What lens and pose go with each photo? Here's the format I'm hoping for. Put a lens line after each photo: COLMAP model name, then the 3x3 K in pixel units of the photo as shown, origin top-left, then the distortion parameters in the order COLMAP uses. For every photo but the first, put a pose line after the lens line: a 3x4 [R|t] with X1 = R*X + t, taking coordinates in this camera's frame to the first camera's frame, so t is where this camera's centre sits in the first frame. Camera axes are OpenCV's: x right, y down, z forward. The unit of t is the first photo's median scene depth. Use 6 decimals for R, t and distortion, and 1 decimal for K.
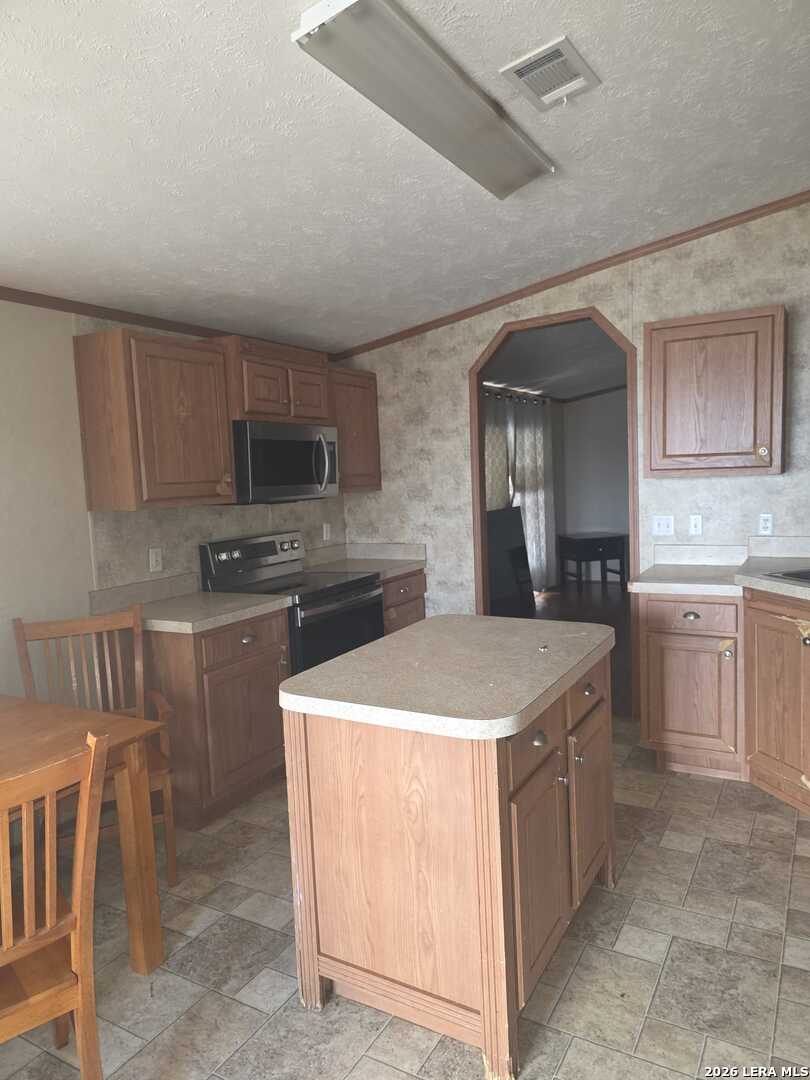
lens RADIAL K [[722.7, 0, 396.8], [0, 722.7, 547.5], [0, 0, 1]] dist [0.057227, -0.058159]
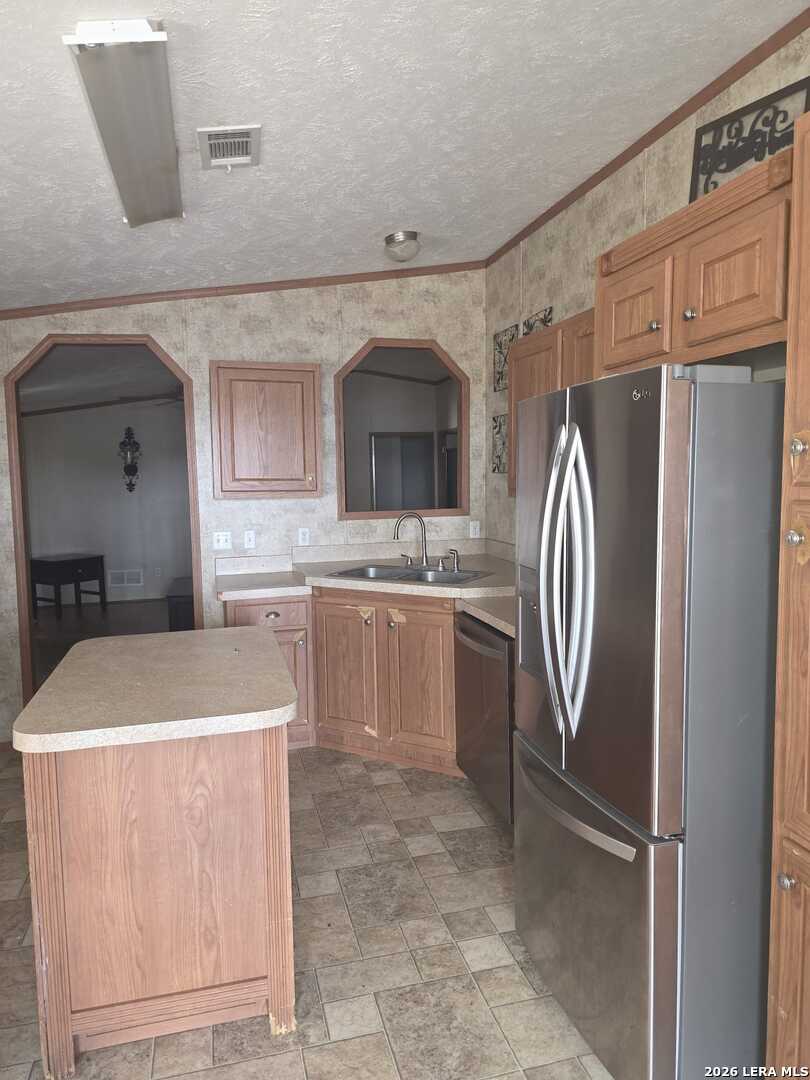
lens RADIAL K [[722.7, 0, 396.2], [0, 722.7, 544.4], [0, 0, 1]] dist [0.057227, -0.058159]
pose [[0.712473, -0.037528, 0.700696, -0.259469], [0.059801, 0.998183, -0.007345, -0.000361], [-0.699147, 0.047135, 0.713423, 0.019087]]
